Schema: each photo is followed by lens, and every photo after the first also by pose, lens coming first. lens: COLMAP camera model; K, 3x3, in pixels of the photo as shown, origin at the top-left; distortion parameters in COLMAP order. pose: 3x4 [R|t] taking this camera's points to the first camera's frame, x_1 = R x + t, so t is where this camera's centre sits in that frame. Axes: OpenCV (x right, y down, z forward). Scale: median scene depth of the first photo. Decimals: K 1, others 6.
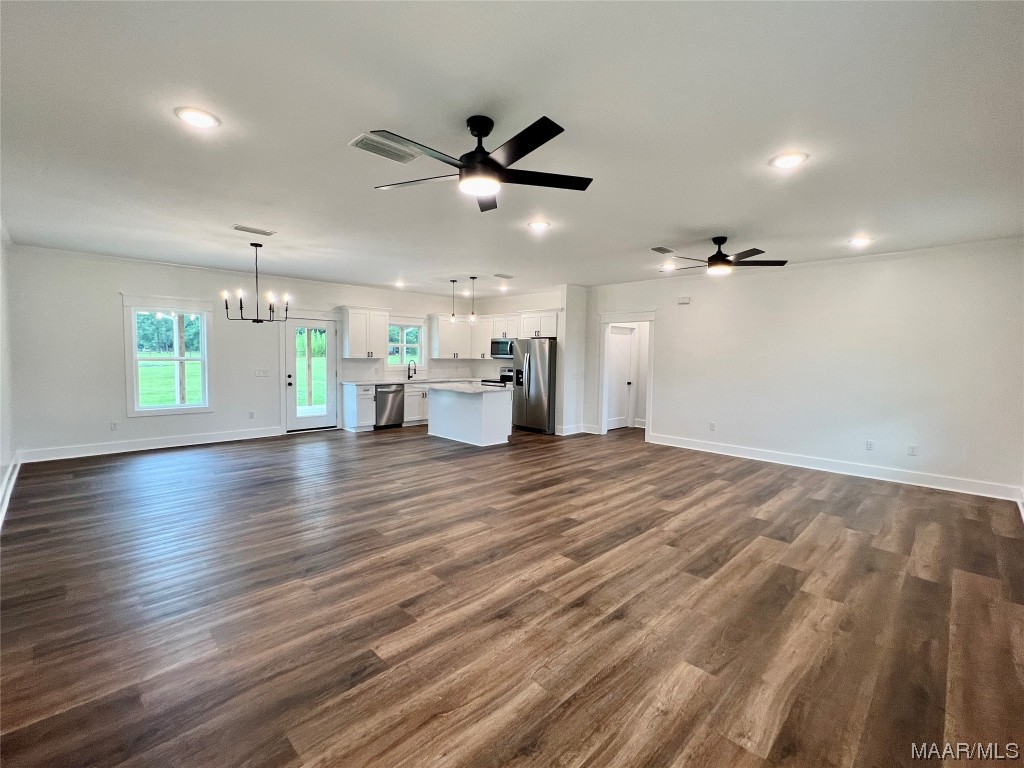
lens RADIAL K [[454.6, 0, 509.5], [0, 454.6, 383.4], [0, 0, 1]] dist [-0.001190, -0.000381]
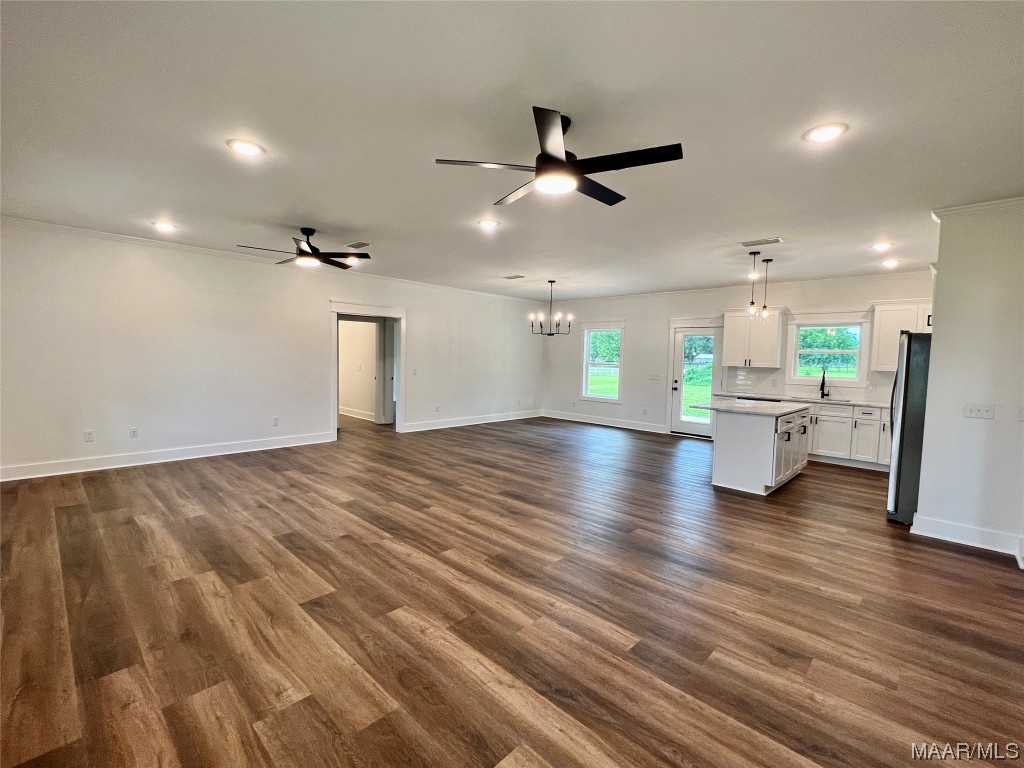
lens RADIAL K [[454.6, 0, 509.5], [0, 454.6, 383.4], [0, 0, 1]] dist [-0.001190, -0.000381]
pose [[0.022125, 0.046253, -0.998685, 1.227000], [-0.087913, 0.995150, 0.044141, -0.050613], [0.995882, 0.086821, 0.026084, 1.186065]]
